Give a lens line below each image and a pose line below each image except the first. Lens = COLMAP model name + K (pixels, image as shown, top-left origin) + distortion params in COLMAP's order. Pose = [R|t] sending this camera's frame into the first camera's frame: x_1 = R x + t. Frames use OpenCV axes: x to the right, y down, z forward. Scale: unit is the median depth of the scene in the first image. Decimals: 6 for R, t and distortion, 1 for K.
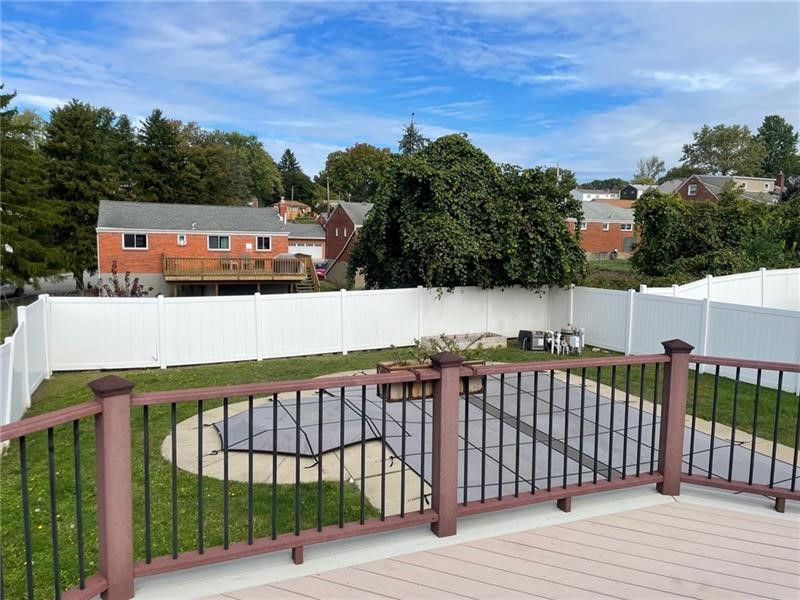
lens RADIAL K [[600.6, 0, 406.0], [0, 600.6, 300.6], [0, 0, 1]] dist [0.082569, -0.102293]
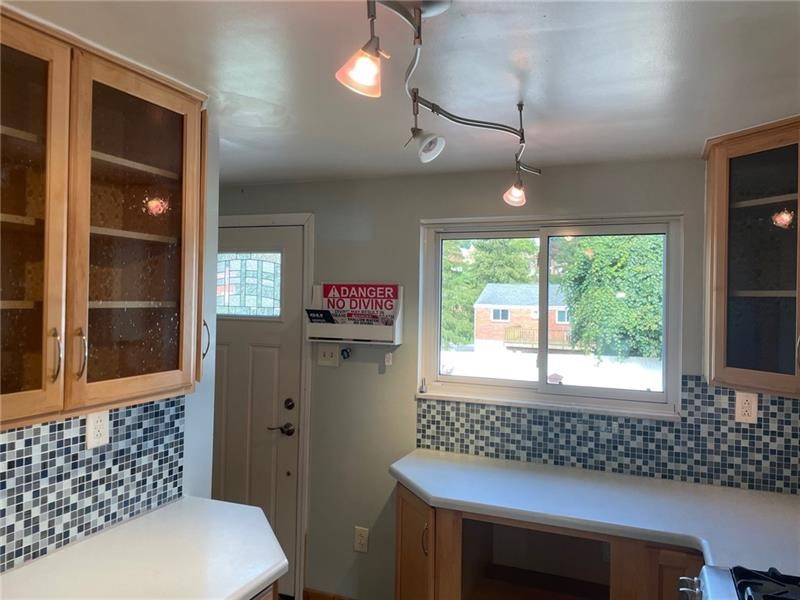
lens RADIAL K [[600.6, 0, 404.9], [0, 600.6, 299.0], [0, 0, 1]] dist [0.082569, -0.102293]
pose [[0.704006, -0.012148, -0.710090, 0.534333], [-0.081136, 0.991932, -0.097411, 0.011506], [0.705544, 0.126192, 0.697340, -0.014528]]
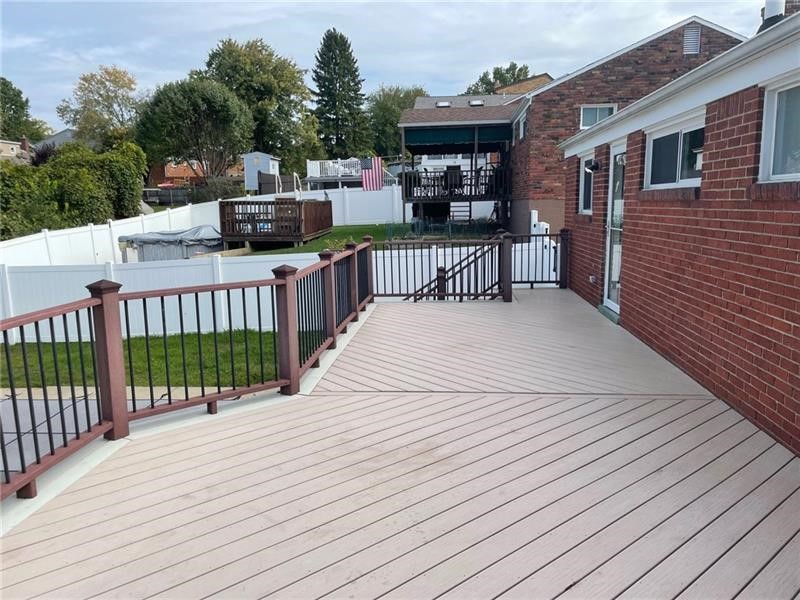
lens RADIAL K [[600.6, 0, 402.3], [0, 600.6, 298.7], [0, 0, 1]] dist [0.082569, -0.102293]
pose [[0.457978, -0.165581, 0.873407, -0.036029], [0.121678, 0.984929, 0.122921, 0.006308], [-0.880597, 0.049979, 0.471223, 0.025115]]
